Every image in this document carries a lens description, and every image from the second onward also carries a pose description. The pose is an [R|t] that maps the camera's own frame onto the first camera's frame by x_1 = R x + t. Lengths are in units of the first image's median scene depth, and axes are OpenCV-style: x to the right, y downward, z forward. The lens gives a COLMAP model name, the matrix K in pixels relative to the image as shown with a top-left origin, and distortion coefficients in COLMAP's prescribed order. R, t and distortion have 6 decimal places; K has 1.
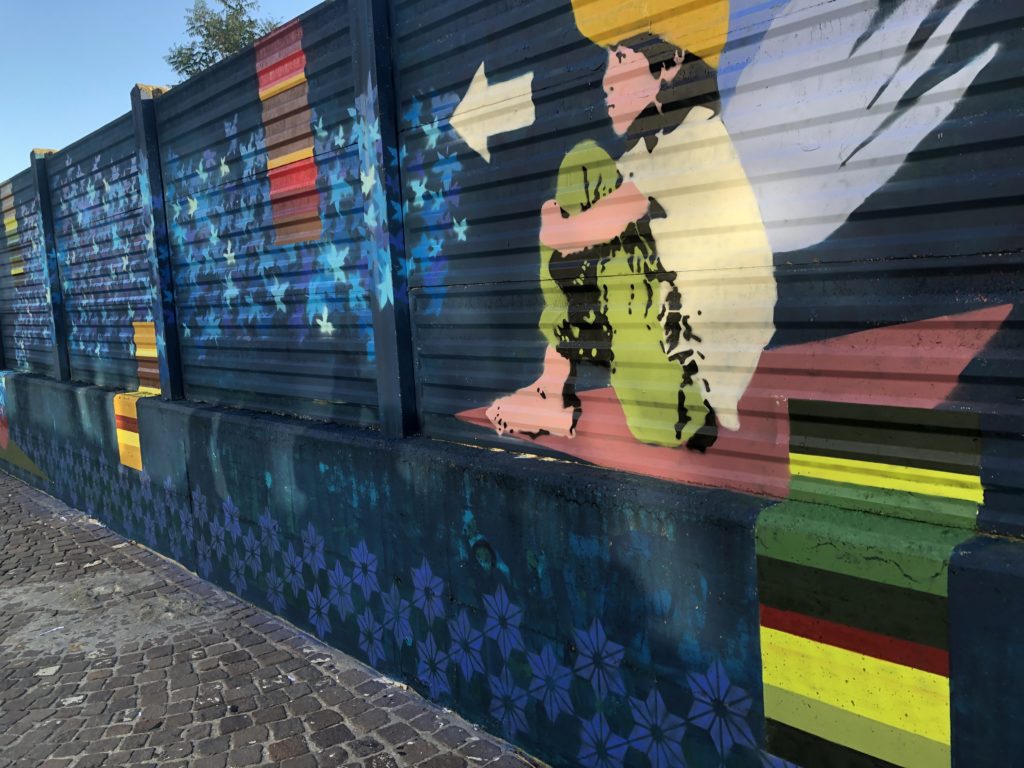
lens RADIAL K [[833.1, 0, 512.0], [0, 833.1, 384.0], [0, 0, 1]] dist [0.037990, -0.049980]
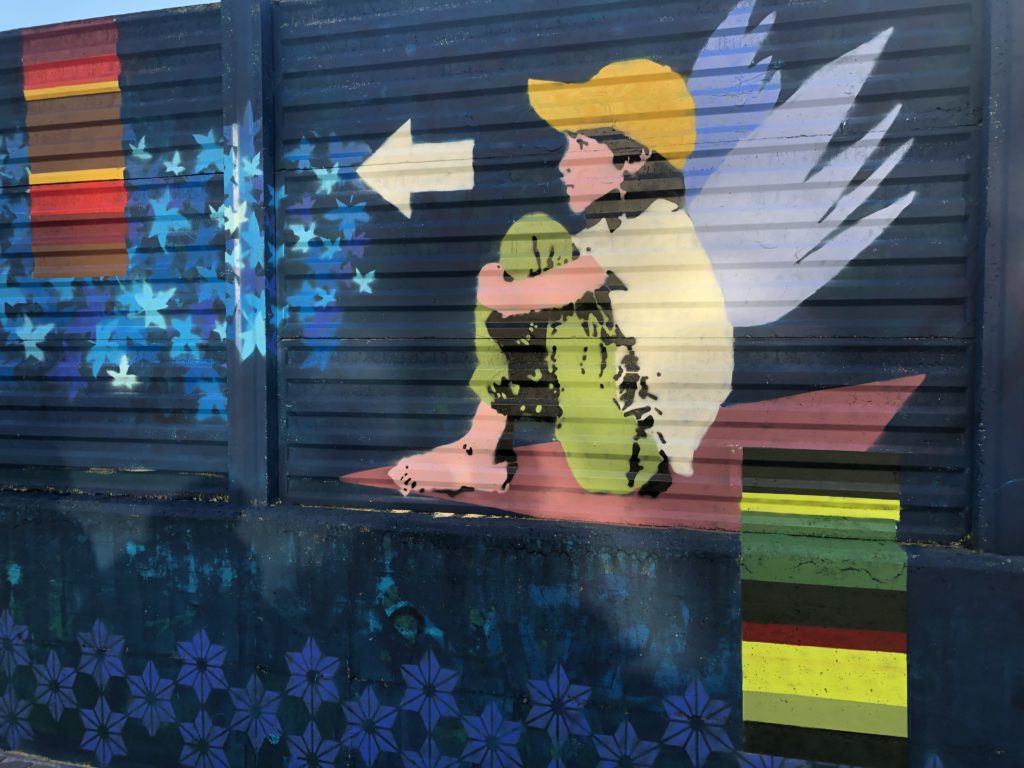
lens RADIAL K [[833.1, 0, 512.0], [0, 833.1, 384.0], [0, 0, 1]] dist [0.037990, -0.049980]
pose [[0.846009, 0.024040, 0.532627, -0.518146], [0.018891, 0.997004, -0.075006, 0.009307], [-0.532834, 0.073518, 0.843020, 0.130904]]
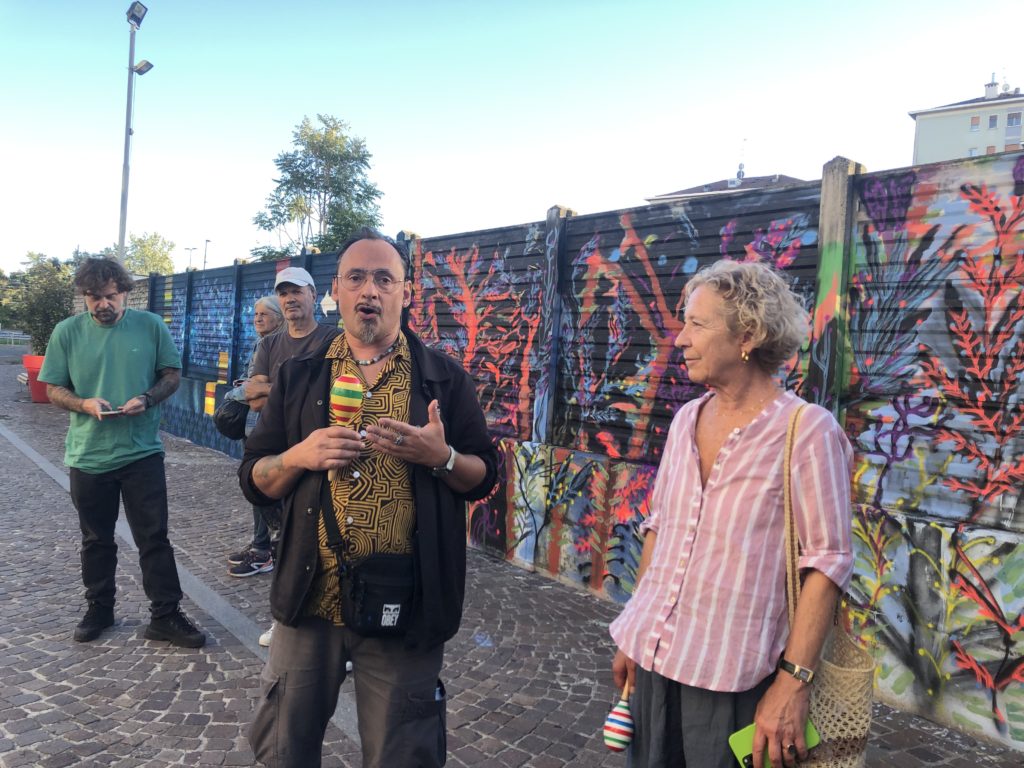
lens RADIAL K [[833.1, 0, 512.0], [0, 833.1, 384.0], [0, 0, 1]] dist [0.037990, -0.049980]
pose [[0.988865, 0.122175, -0.084963, 1.217598], [-0.129215, 0.988138, -0.082984, 0.222794], [0.073817, 0.093039, 0.992922, -2.701433]]
